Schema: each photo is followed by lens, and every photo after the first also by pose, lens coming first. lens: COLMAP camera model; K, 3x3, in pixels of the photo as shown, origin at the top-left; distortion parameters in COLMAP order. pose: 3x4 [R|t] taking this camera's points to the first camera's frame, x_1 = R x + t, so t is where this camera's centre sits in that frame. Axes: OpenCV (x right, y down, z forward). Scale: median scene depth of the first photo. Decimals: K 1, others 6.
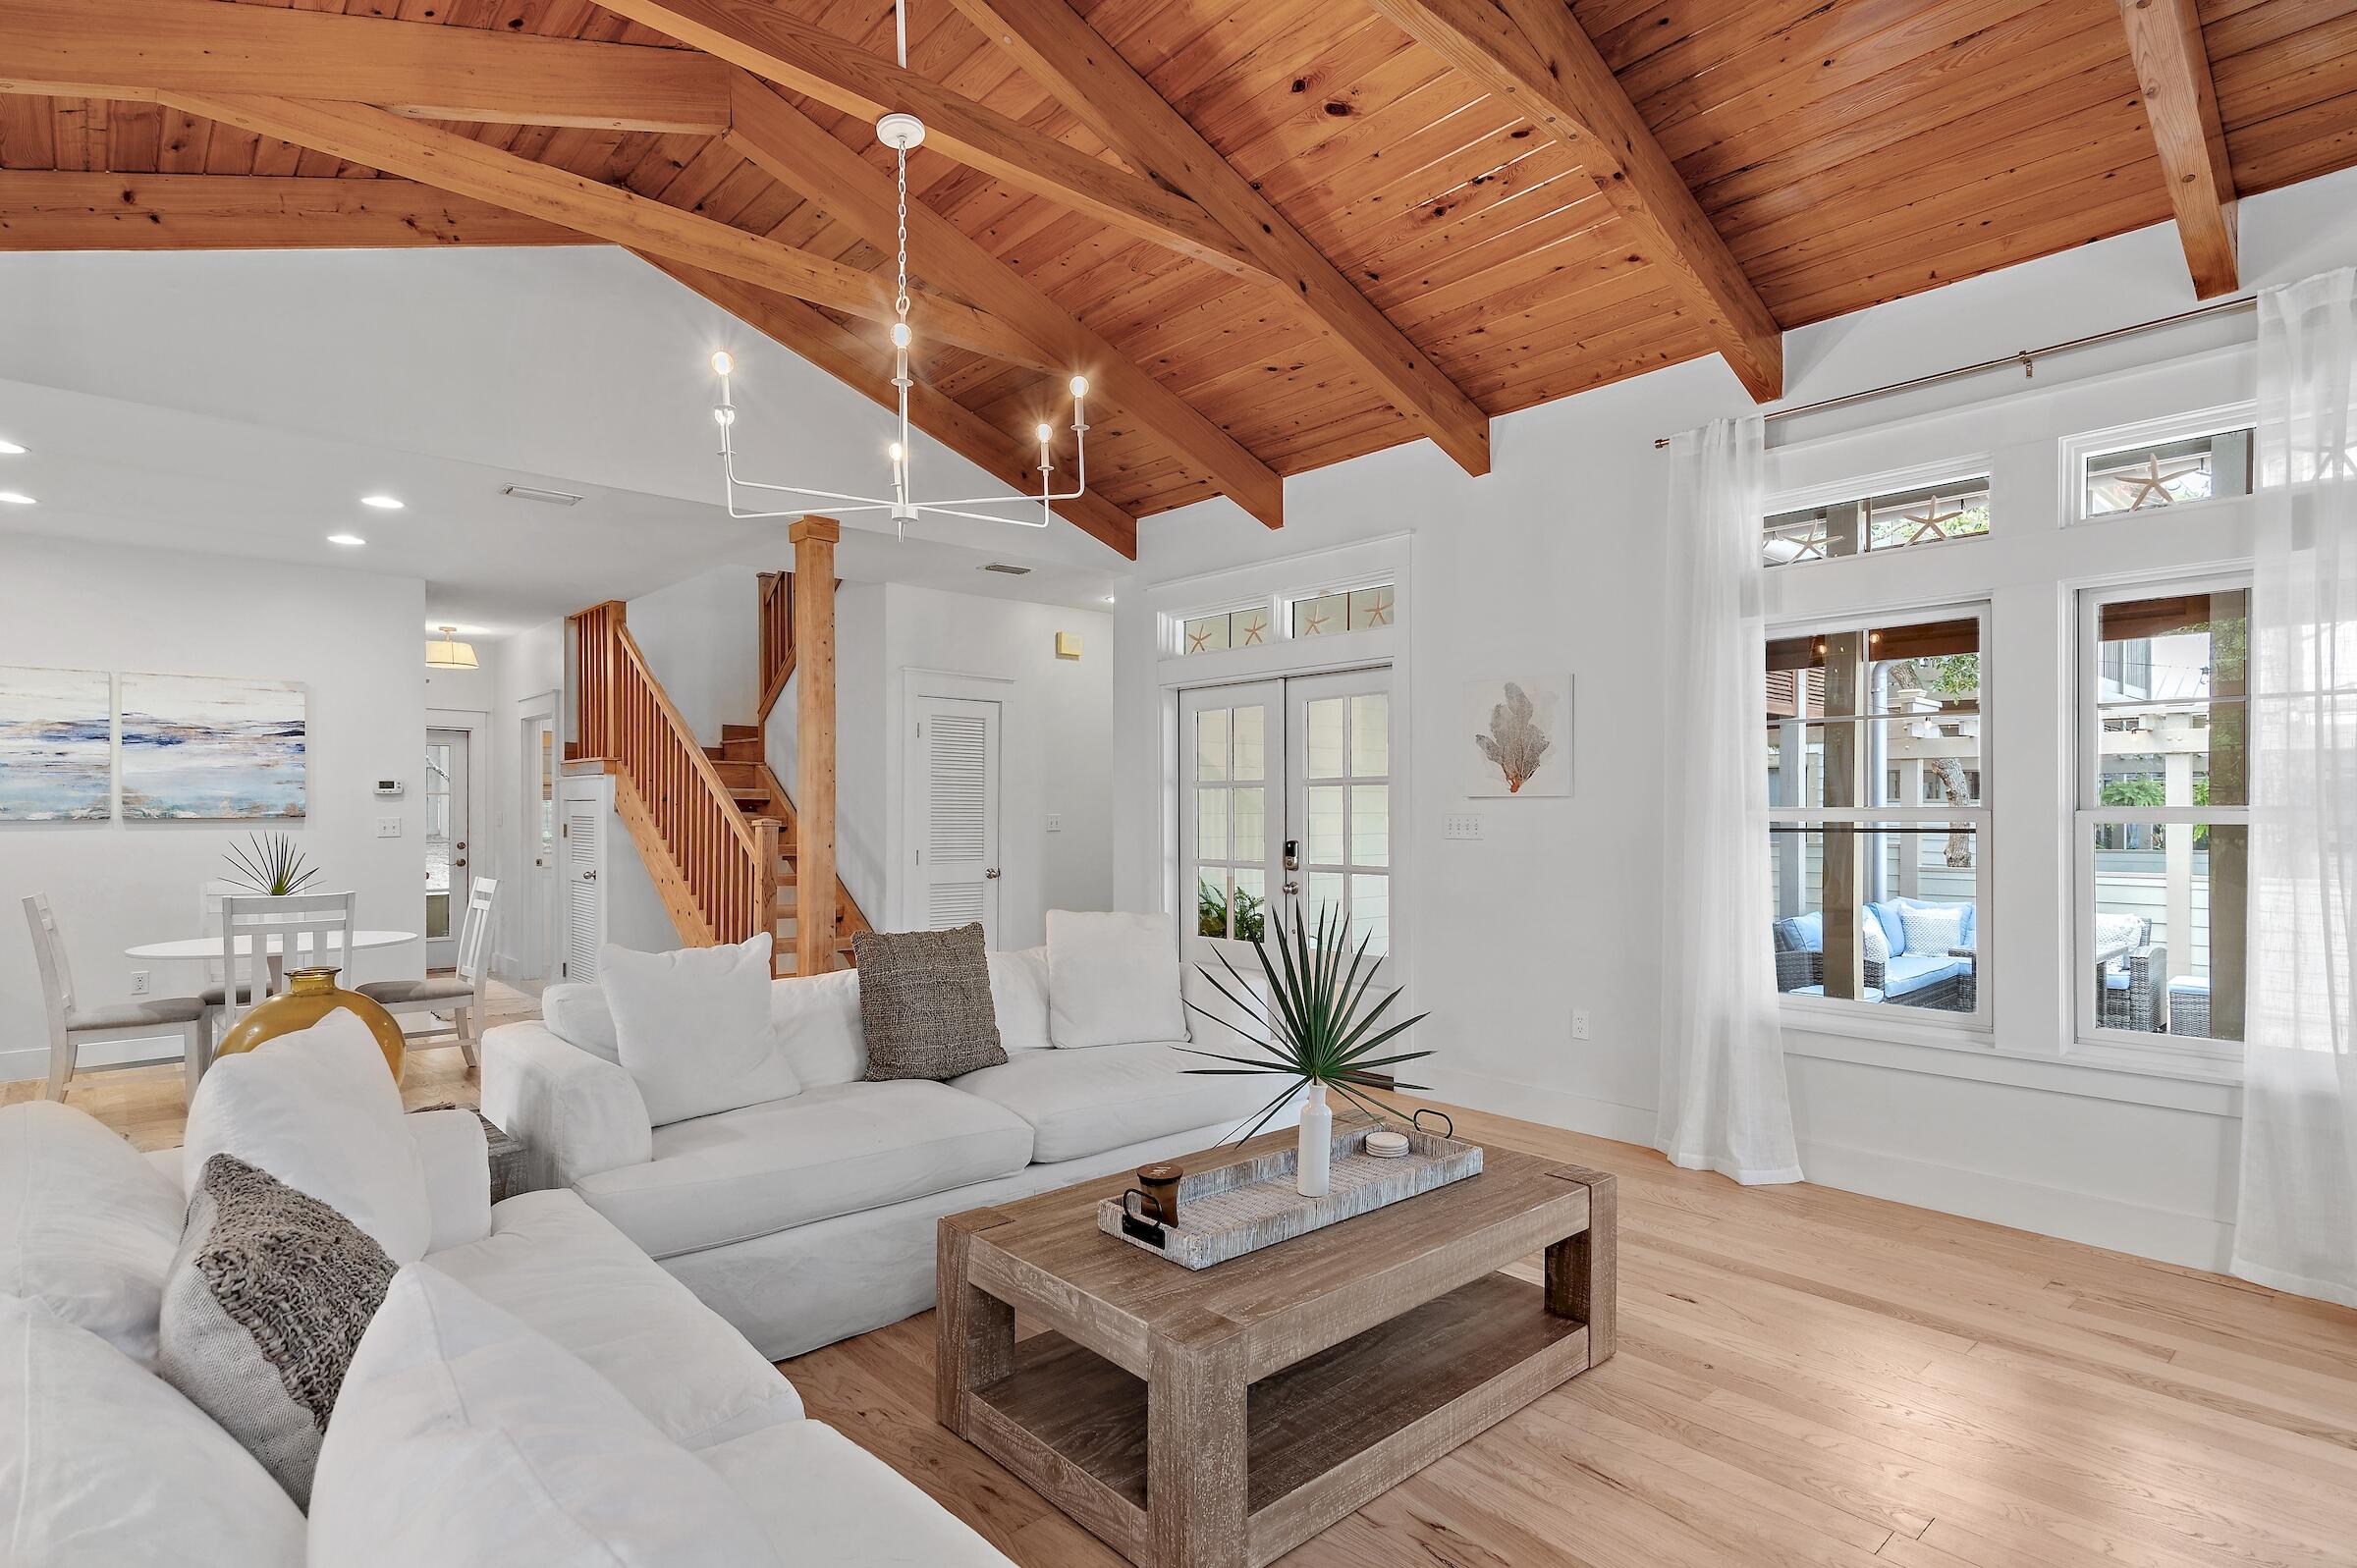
lens RADIAL K [[1151.4, 0, 1160.3], [0, 1151.4, 812.1], [0, 0, 1]] dist [0.003307, 0.000555]
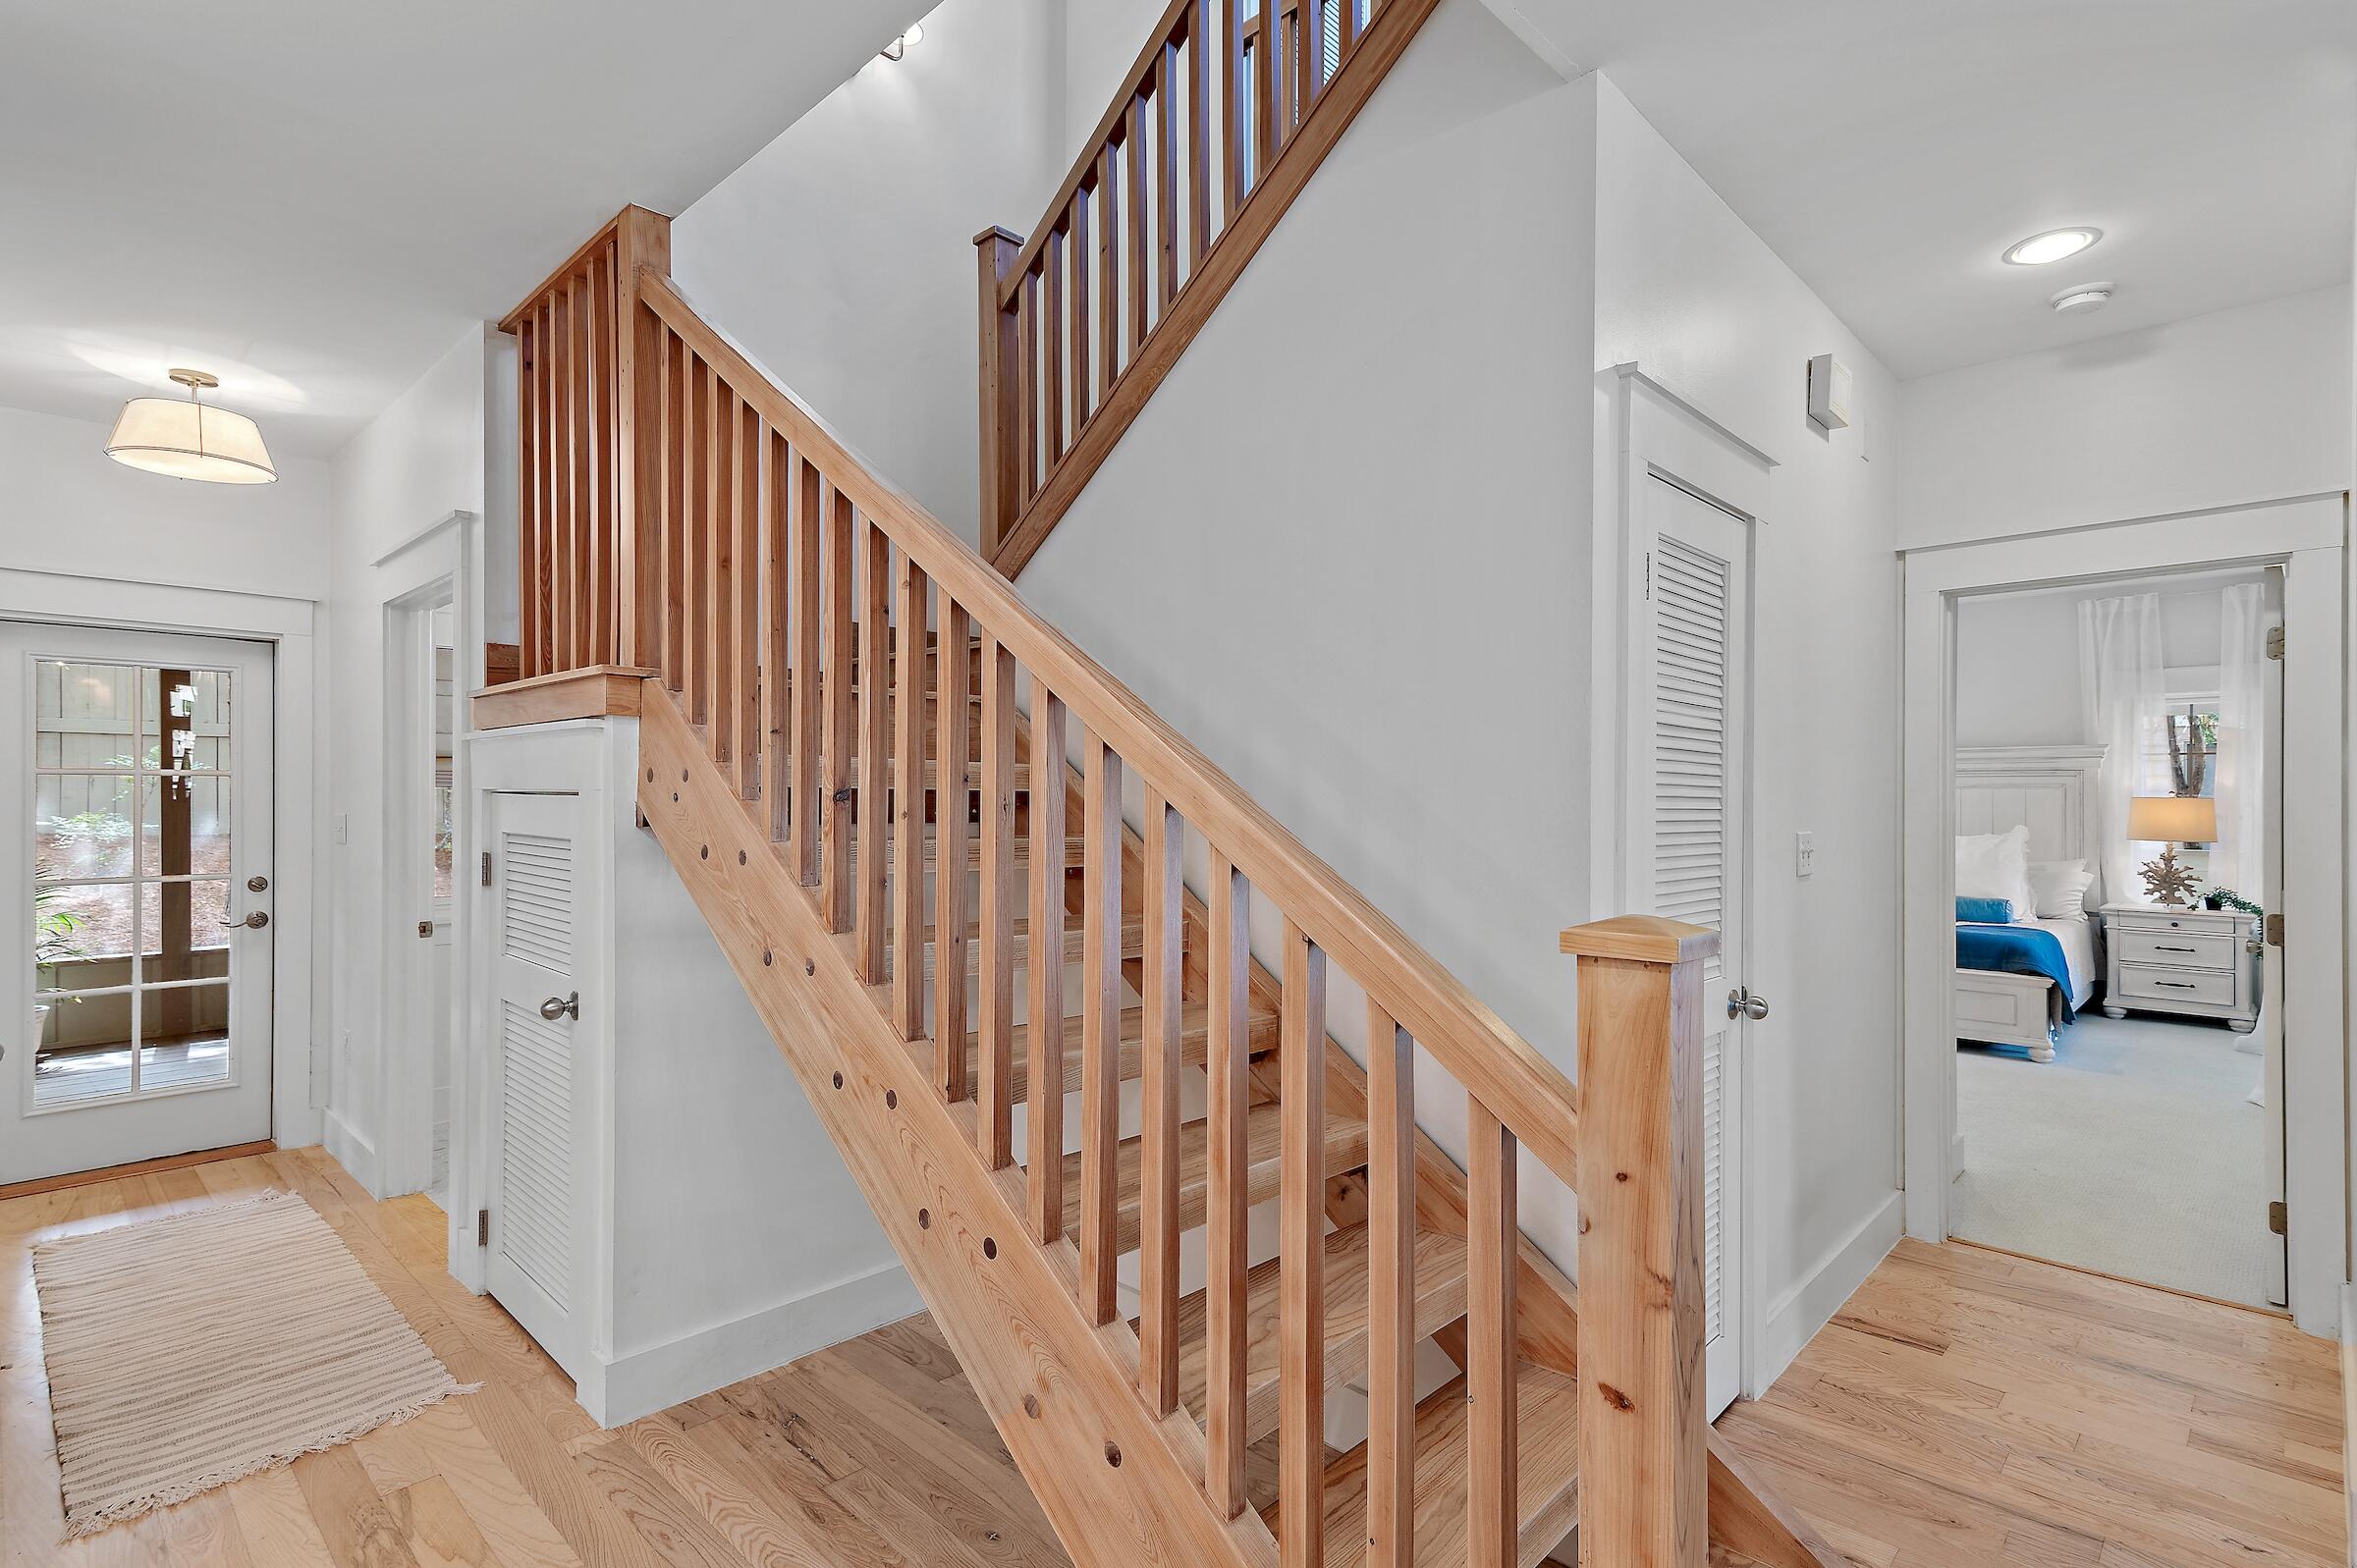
lens RADIAL K [[1130.9, 0, 1217.2], [0, 1130.9, 790.1], [0, 0, 1]] dist [0.000871, 0.000088]
pose [[0.995807, 0.001560, 0.091461, -0.335737], [-0.001036, 0.999983, -0.005768, -0.009598], [-0.091469, 0.005649, 0.995792, 0.655841]]
